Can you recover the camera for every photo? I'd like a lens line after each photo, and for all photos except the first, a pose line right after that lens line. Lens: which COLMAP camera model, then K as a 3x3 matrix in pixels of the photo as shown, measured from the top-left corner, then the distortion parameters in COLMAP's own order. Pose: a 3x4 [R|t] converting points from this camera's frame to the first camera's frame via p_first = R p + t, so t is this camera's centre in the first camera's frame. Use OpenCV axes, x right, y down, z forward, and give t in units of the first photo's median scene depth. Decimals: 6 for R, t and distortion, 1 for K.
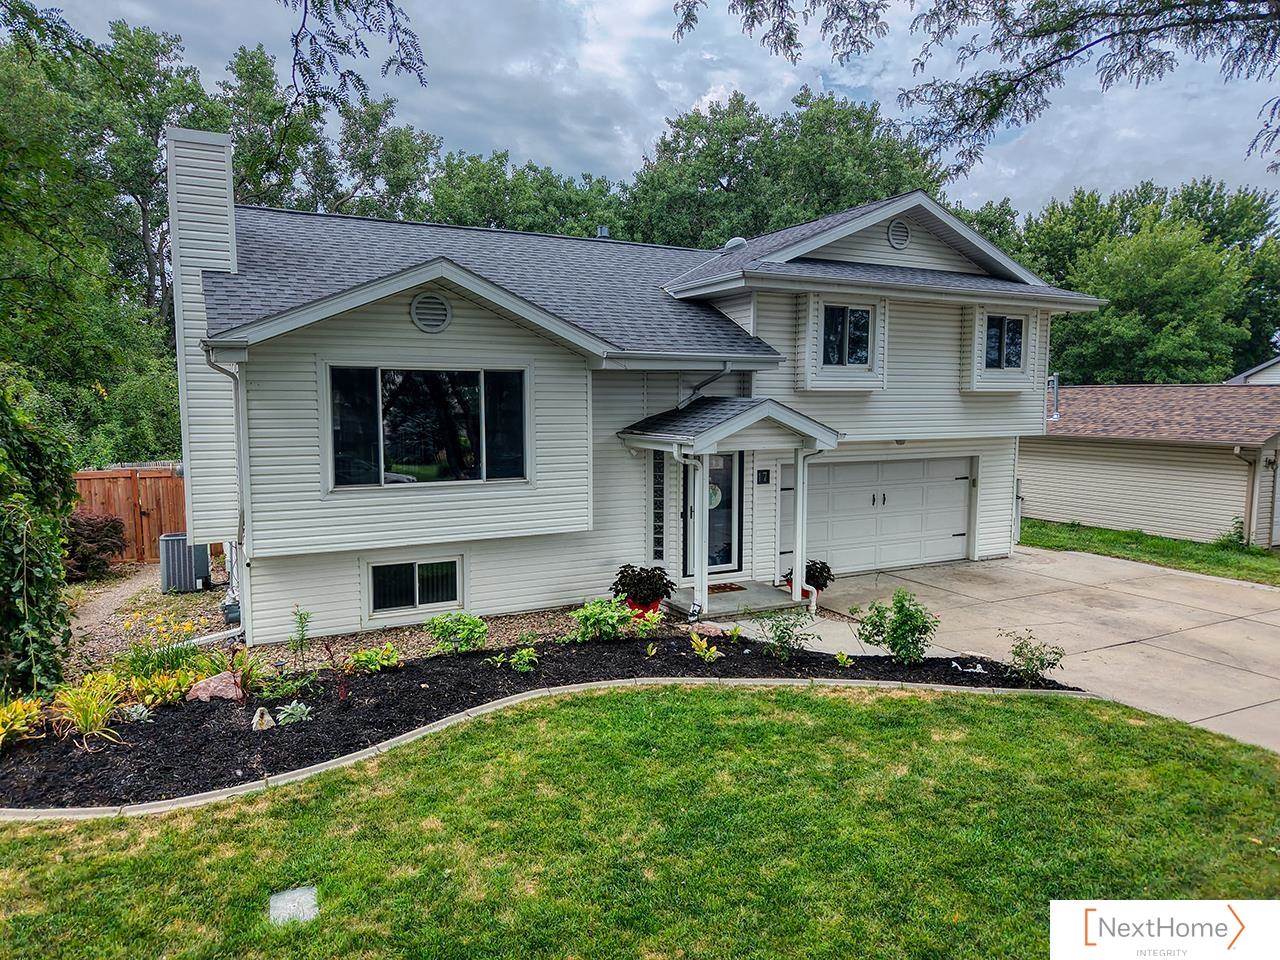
lens RADIAL K [[852.6, 0, 635.2], [0, 852.6, 481.8], [0, 0, 1]] dist [0.027338, -0.030183]
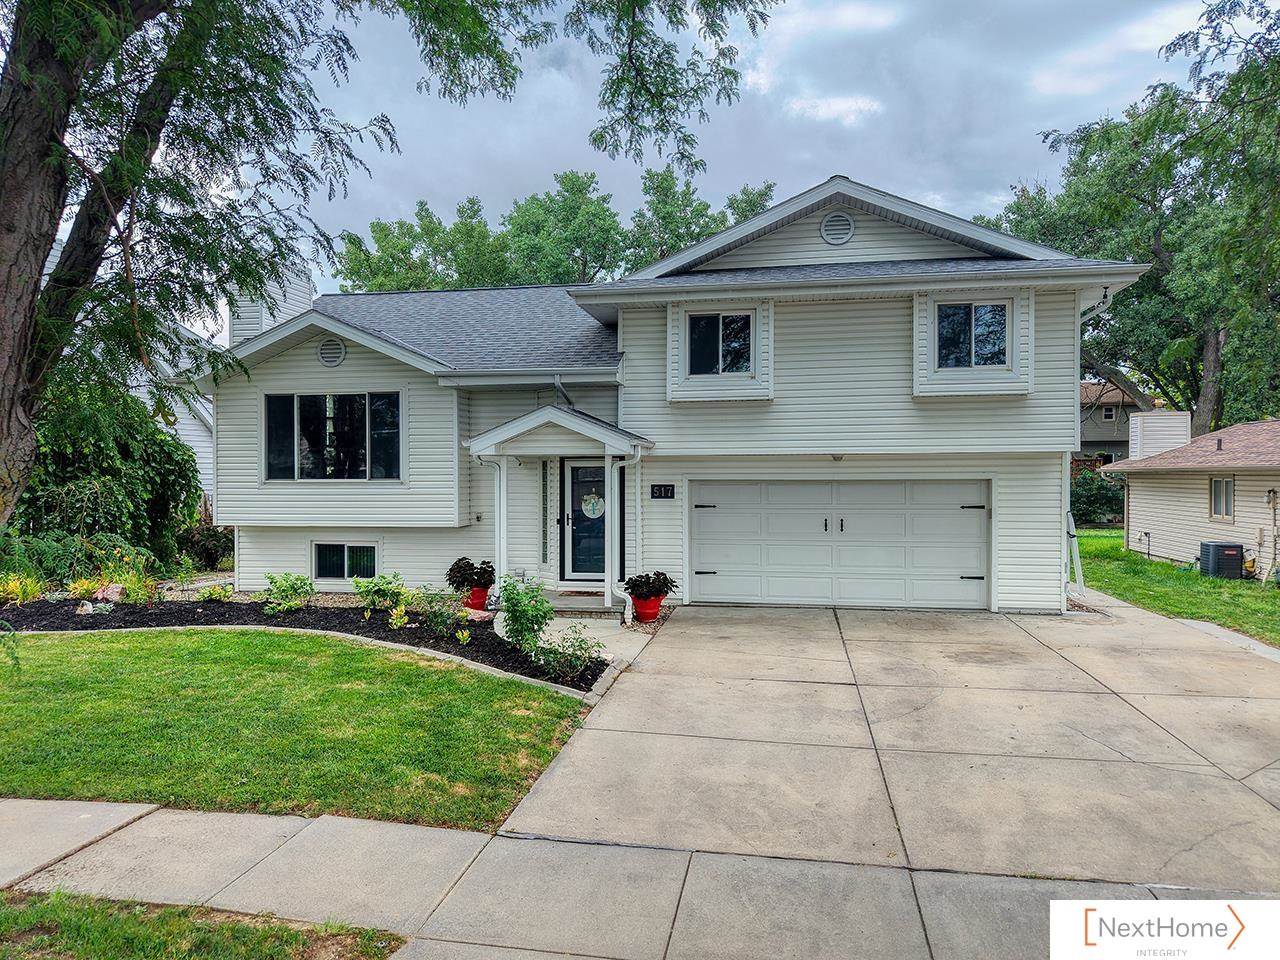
lens RADIAL K [[852.6, 0, 635.3], [0, 852.6, 476.9], [0, 0, 1]] dist [0.027338, -0.030183]
pose [[0.789744, -0.001047, -0.613435, 0.871104], [-0.056428, 0.995635, -0.074346, 0.063204], [0.610835, 0.093329, 0.786238, 0.232340]]
